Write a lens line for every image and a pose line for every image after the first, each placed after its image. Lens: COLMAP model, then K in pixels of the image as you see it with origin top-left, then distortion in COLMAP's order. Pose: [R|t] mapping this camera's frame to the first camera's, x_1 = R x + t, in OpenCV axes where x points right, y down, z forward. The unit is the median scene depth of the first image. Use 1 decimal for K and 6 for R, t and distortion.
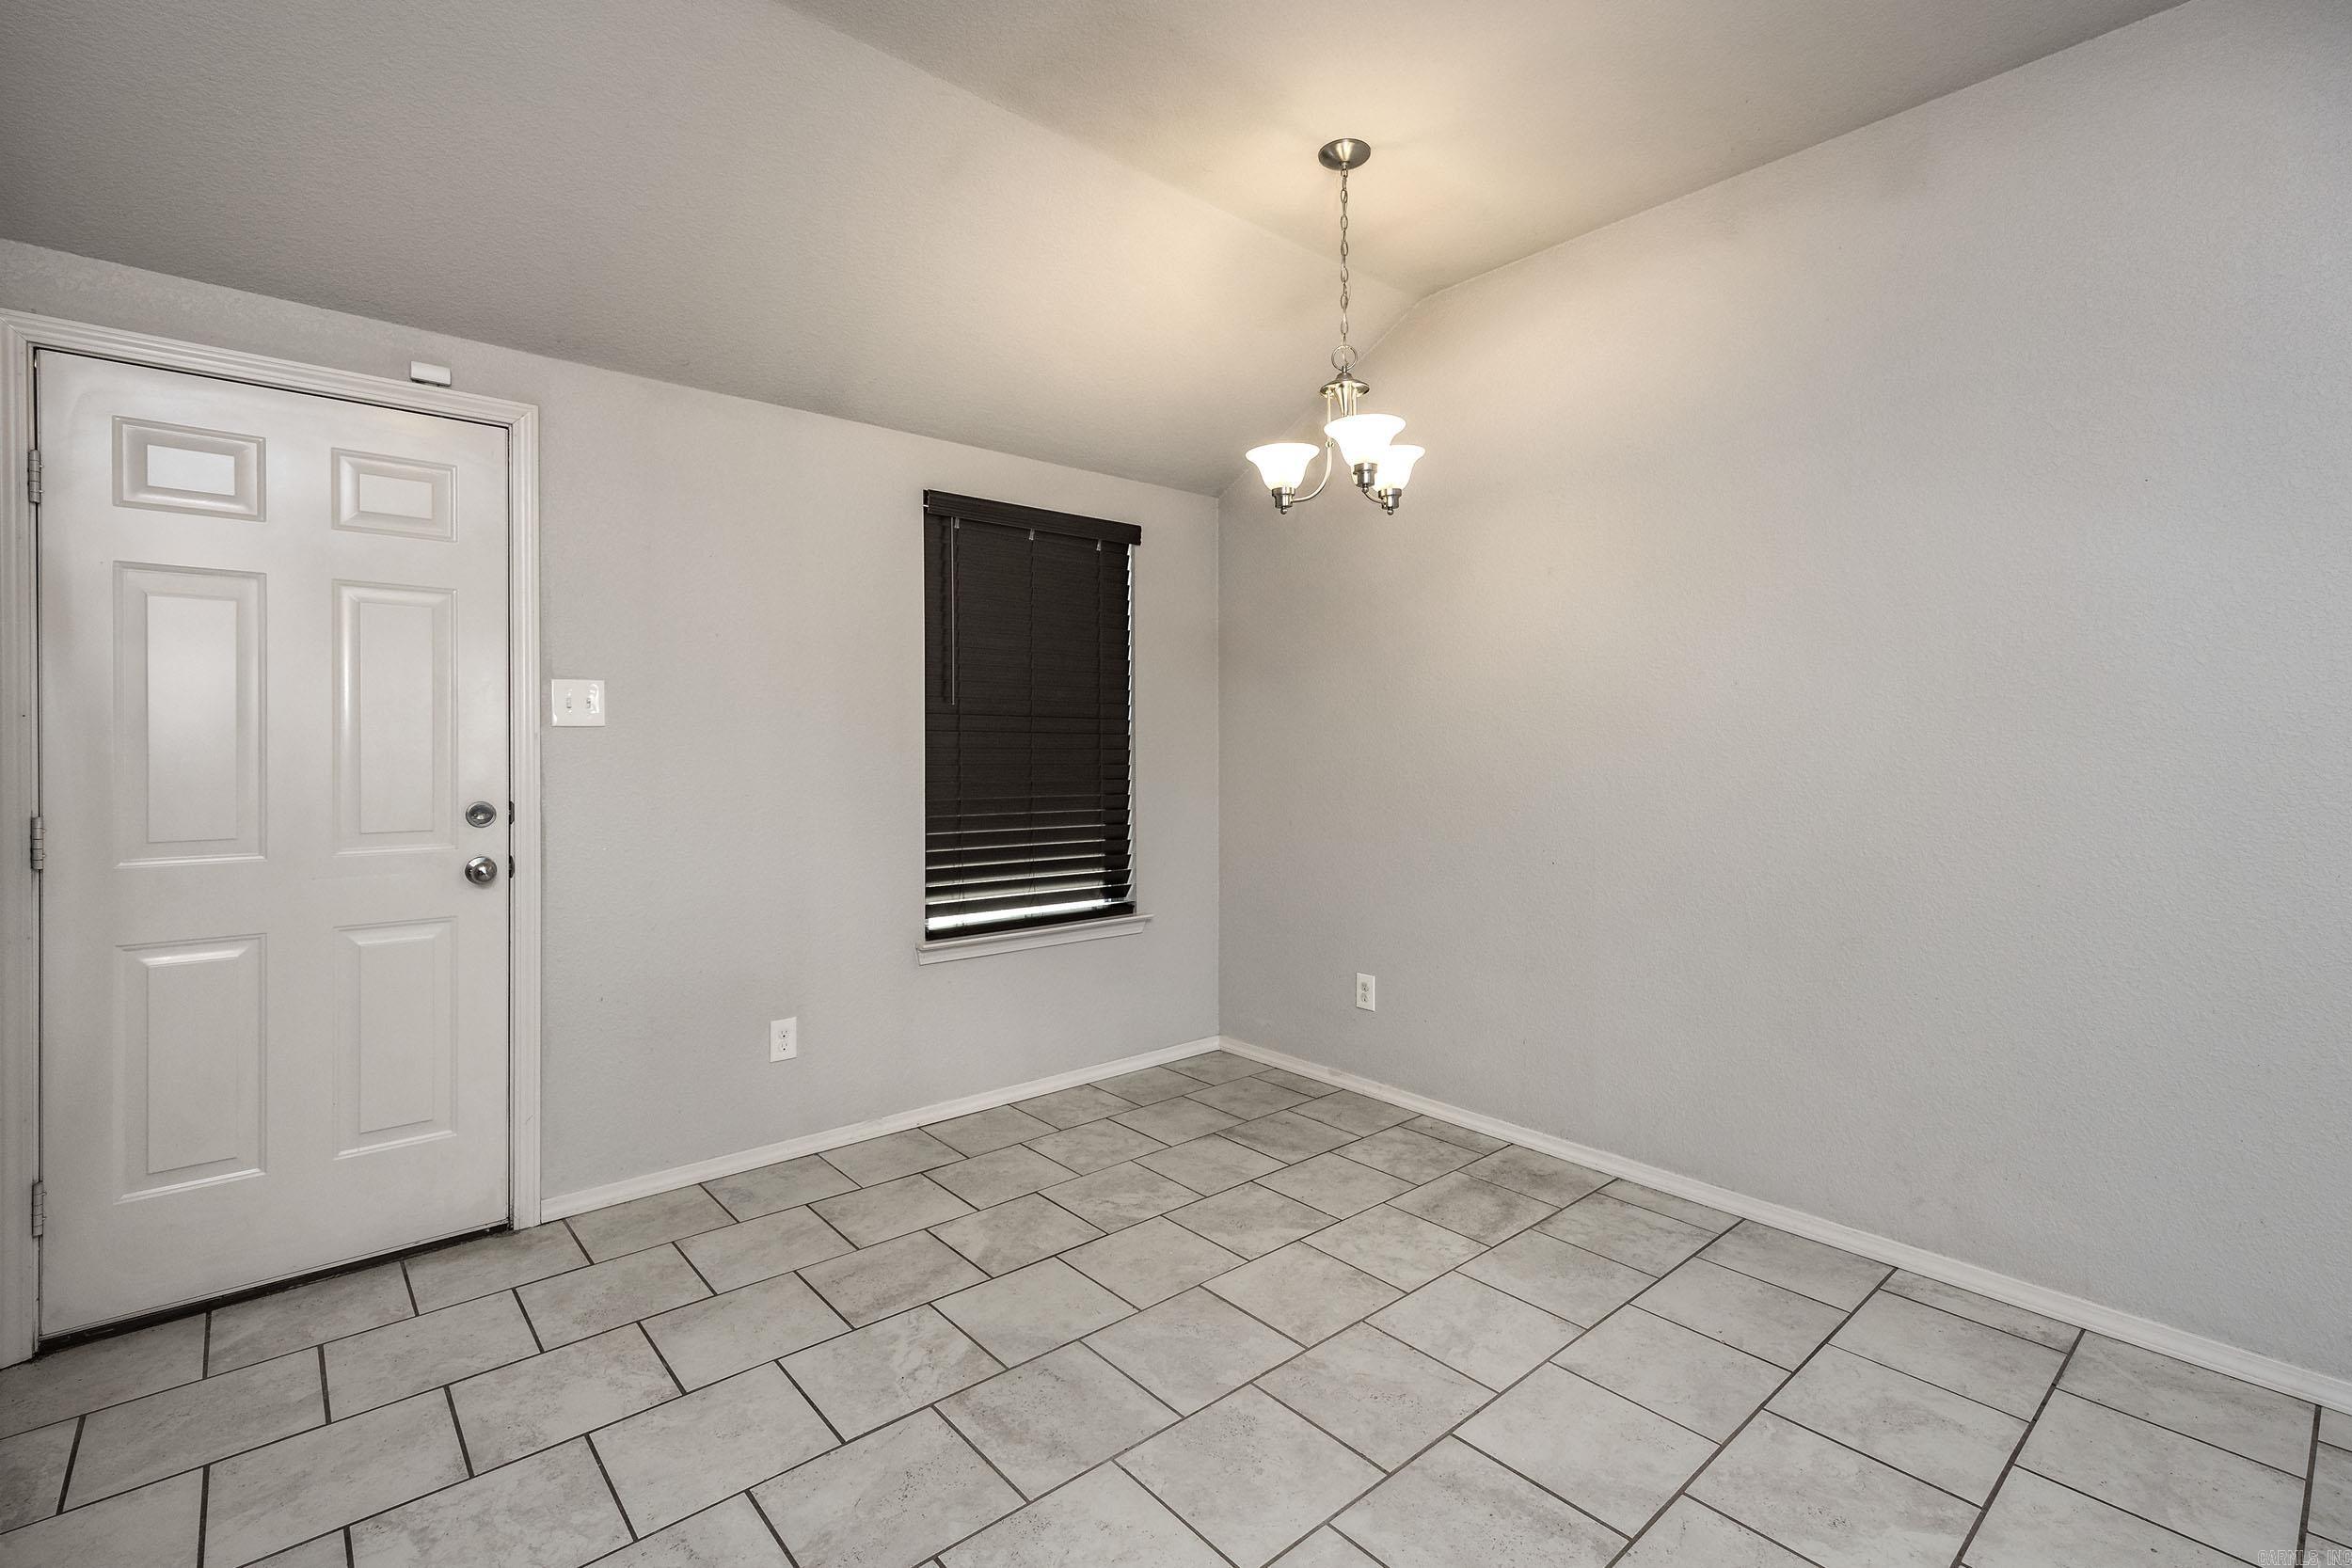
lens RADIAL K [[1037.6, 0, 1188.1], [0, 1037.6, 750.3], [0, 0, 1]] dist [0.004462, 0.000215]
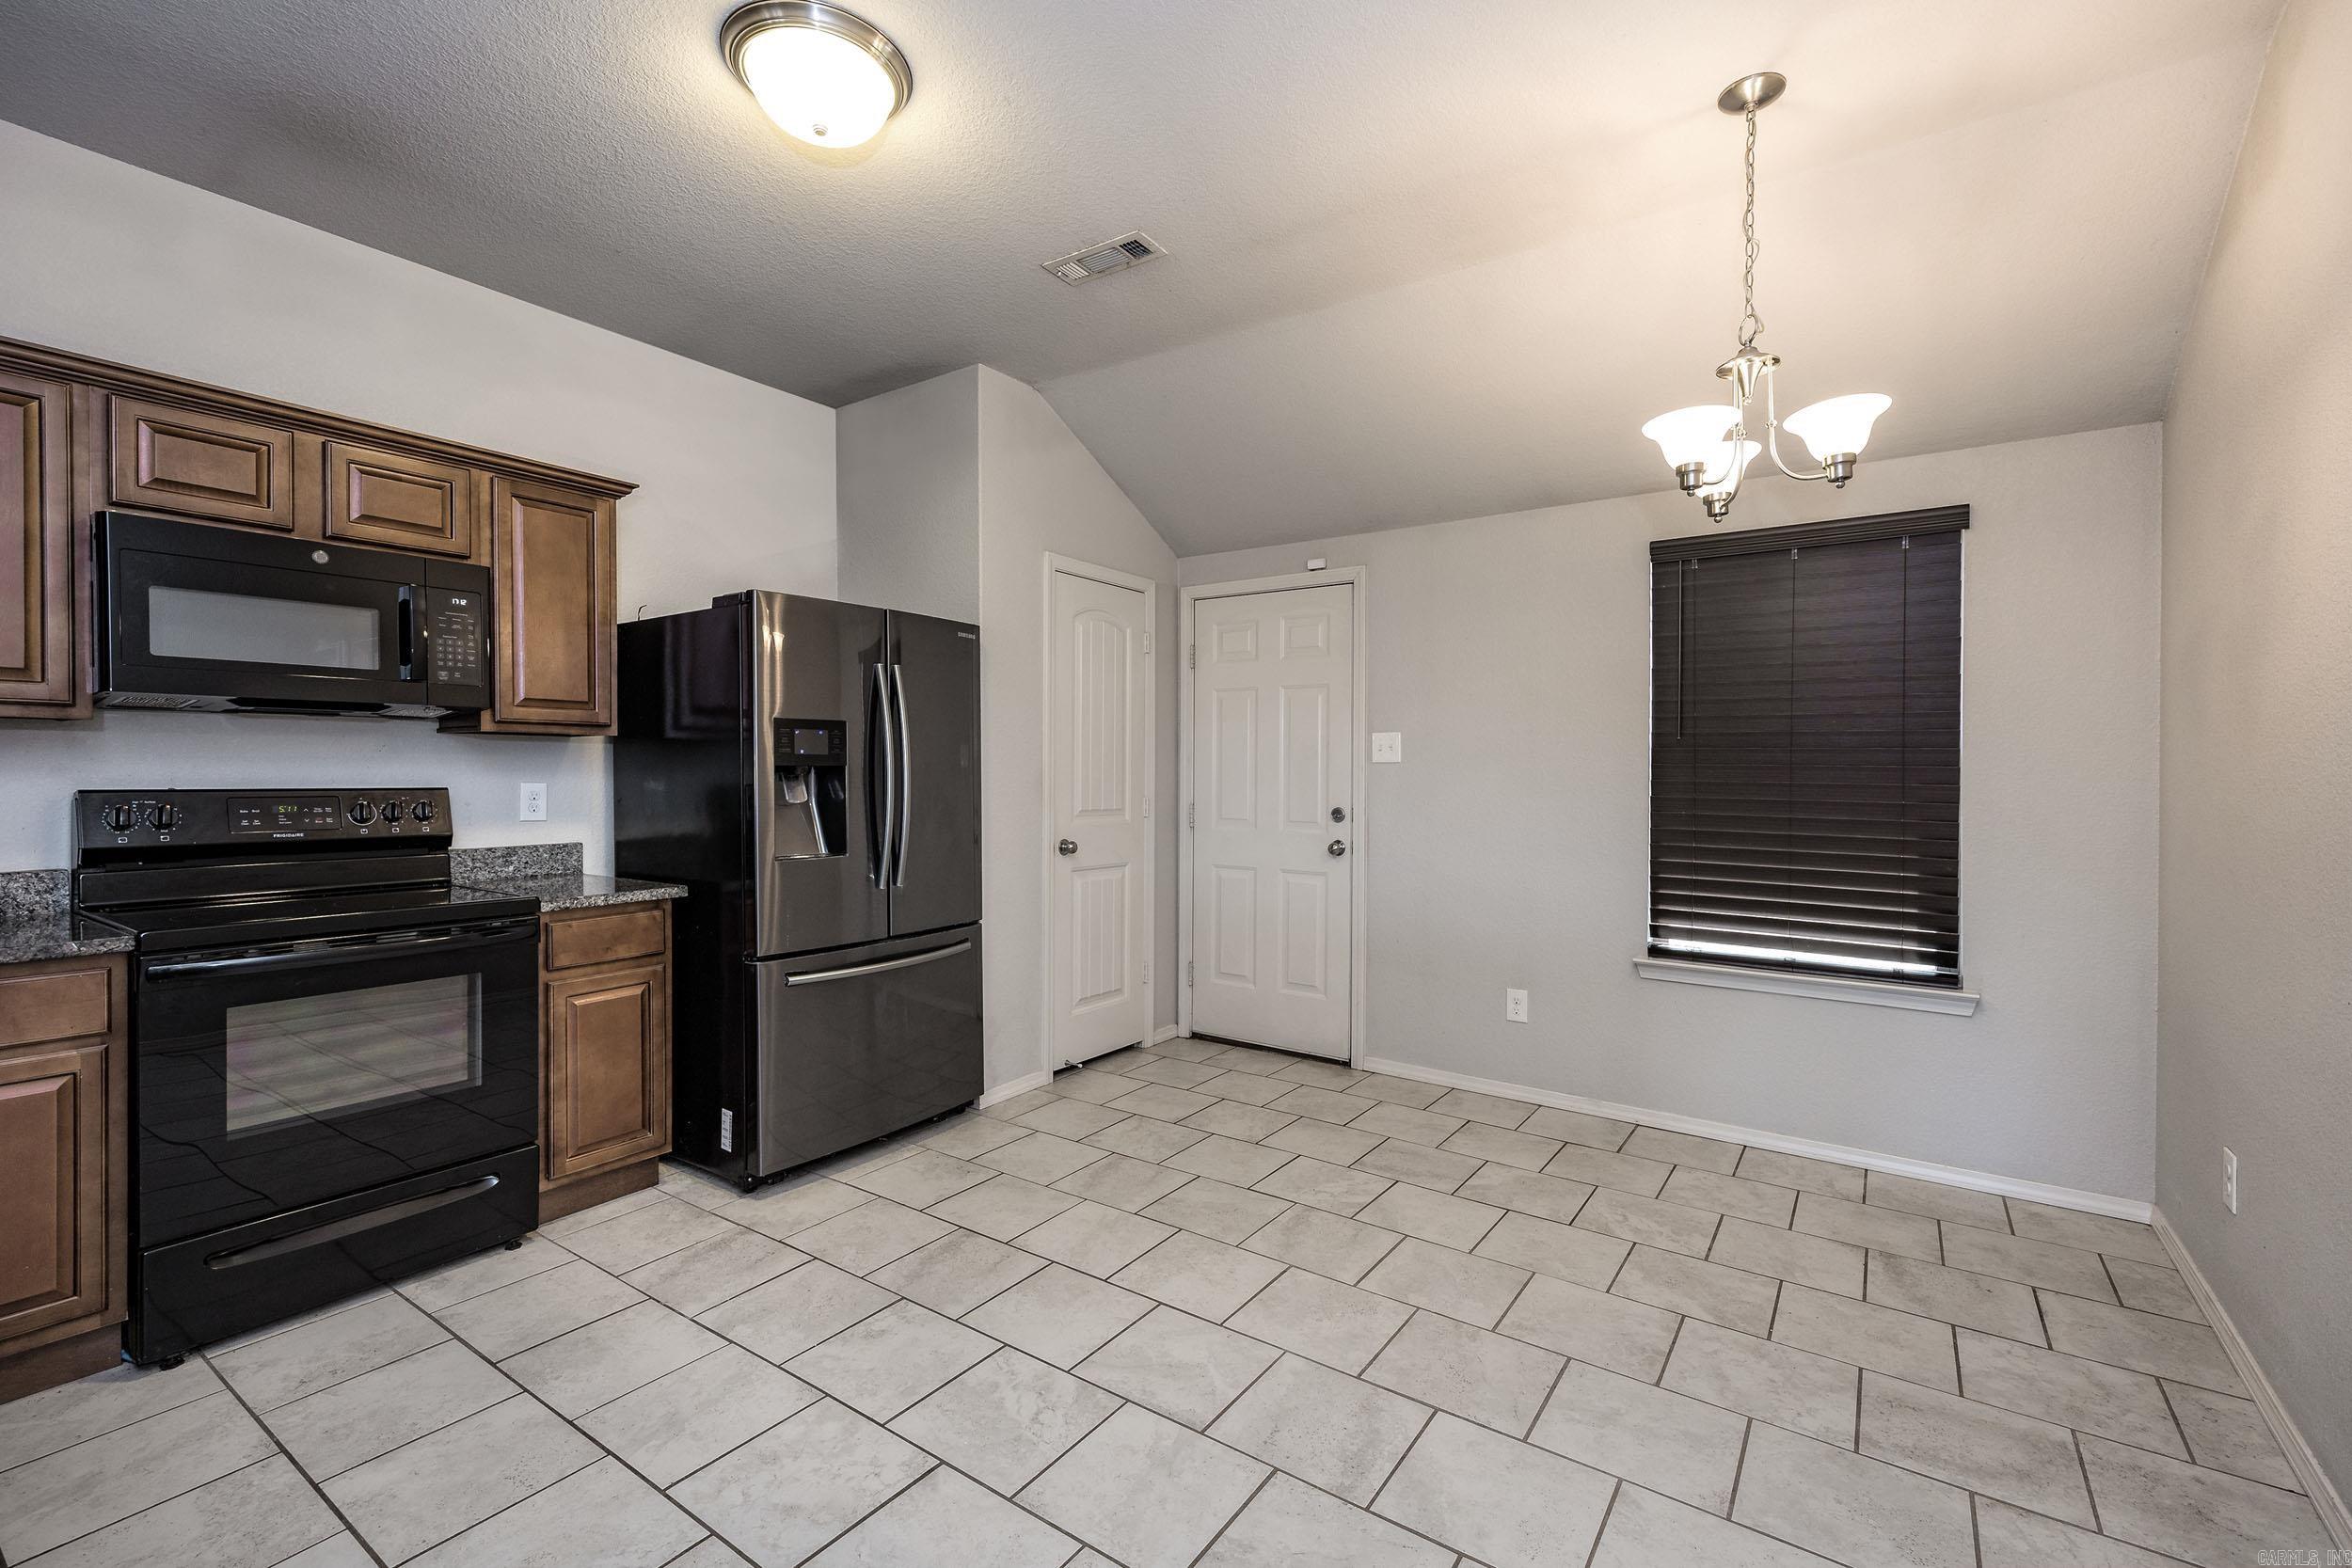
lens RADIAL K [[1030.4, 0, 1176.0], [0, 1030.4, 784.0], [0, 0, 1]] dist [0.002930, 0.000251]
pose [[0.239228, 0.015008, -0.970847, 0.848286], [-0.012968, 0.999841, 0.012260, -0.005864], [0.970877, 0.009657, 0.239385, 0.324613]]
